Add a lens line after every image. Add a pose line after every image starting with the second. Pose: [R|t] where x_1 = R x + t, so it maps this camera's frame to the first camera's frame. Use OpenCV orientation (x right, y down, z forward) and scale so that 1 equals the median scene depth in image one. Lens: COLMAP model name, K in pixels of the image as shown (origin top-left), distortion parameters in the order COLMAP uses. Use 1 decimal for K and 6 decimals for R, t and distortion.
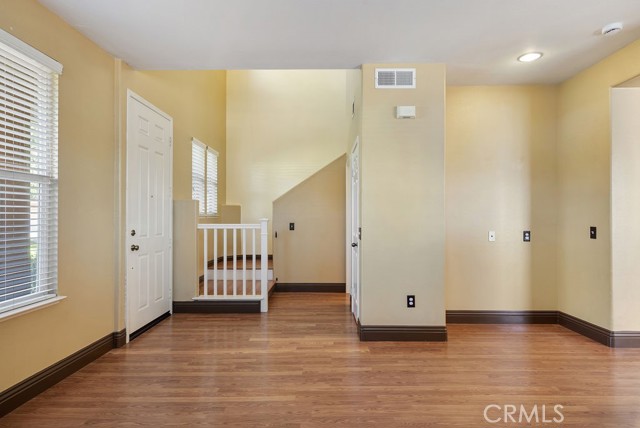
lens RADIAL K [[353.1, 0, 323.2], [0, 353.1, 210.9], [0, 0, 1]] dist [0.005754, 0.001513]
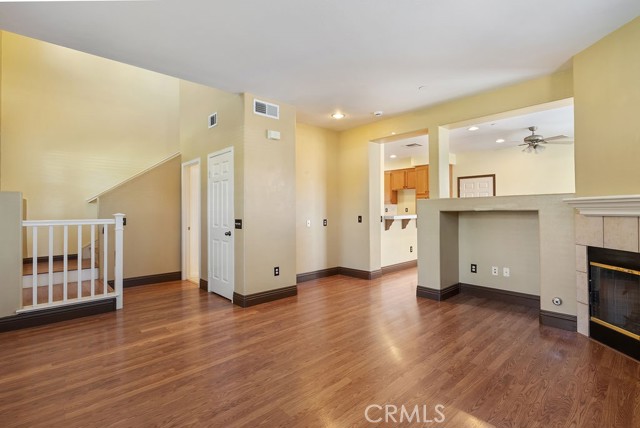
lens RADIAL K [[297.3, 0, 325.6], [0, 297.3, 203.9], [0, 0, 1]] dist [-0.008292, 0.003209]
pose [[0.733299, 0.011984, 0.679801, -0.402806], [-0.004565, 0.999909, -0.012703, 0.003293], [-0.679891, 0.006211, 0.733287, 0.006905]]
